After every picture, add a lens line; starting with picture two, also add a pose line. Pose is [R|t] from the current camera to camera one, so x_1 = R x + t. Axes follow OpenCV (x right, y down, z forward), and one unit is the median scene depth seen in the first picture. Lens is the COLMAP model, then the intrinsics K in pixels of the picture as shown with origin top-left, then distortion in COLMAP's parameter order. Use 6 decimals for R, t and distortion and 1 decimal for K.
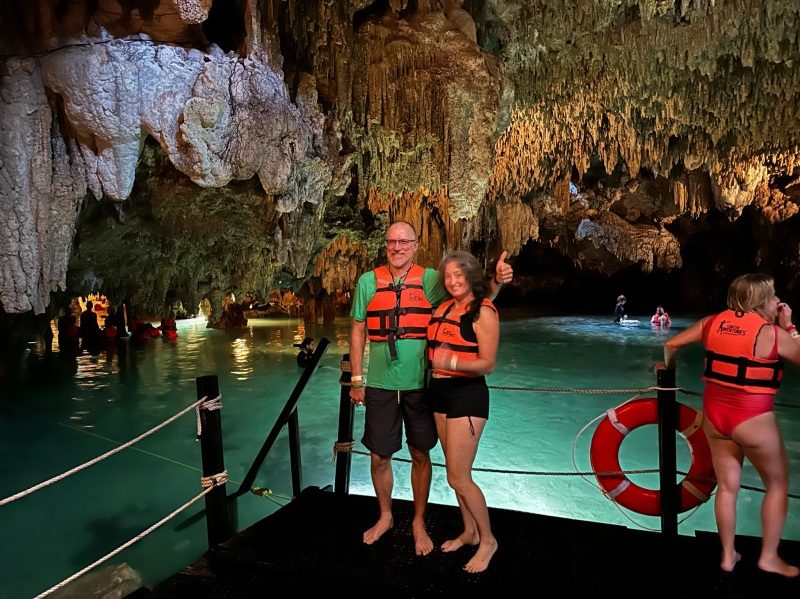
lens RADIAL K [[565.7, 0, 400.7], [0, 565.7, 295.2], [0, 0, 1]] dist [0.066591, -0.100971]
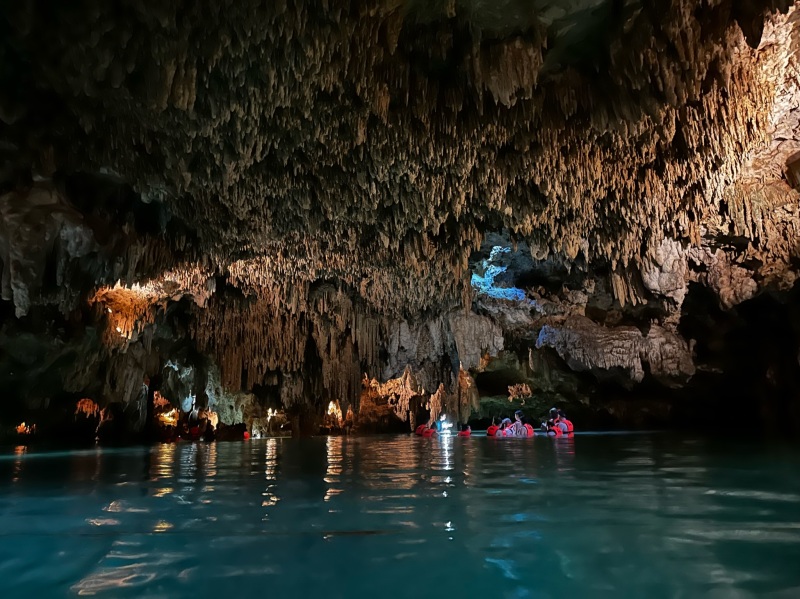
lens RADIAL K [[568.6, 0, 400.0], [0, 568.6, 299.5], [0, 0, 1]] dist [0.045967, -0.077084]
pose [[0.856965, -0.120052, -0.501198, 1.751853], [-0.014302, 0.966577, -0.255978, 0.197489], [0.515177, 0.226532, 0.826605, 0.283510]]
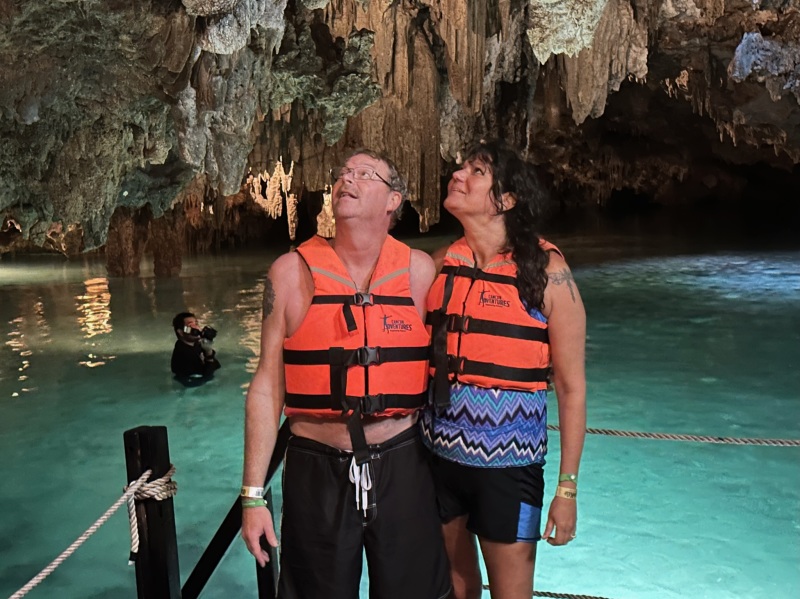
lens RADIAL K [[1336.7, 0, 400.0], [0, 1336.7, 299.5], [0, 0, 1]] dist [0.036869, 0.021983]
pose [[0.996039, -0.007468, 0.088608, -0.111714], [0.000673, 0.997071, 0.076474, -0.023706], [-0.088919, -0.076111, 0.993127, -0.051215]]
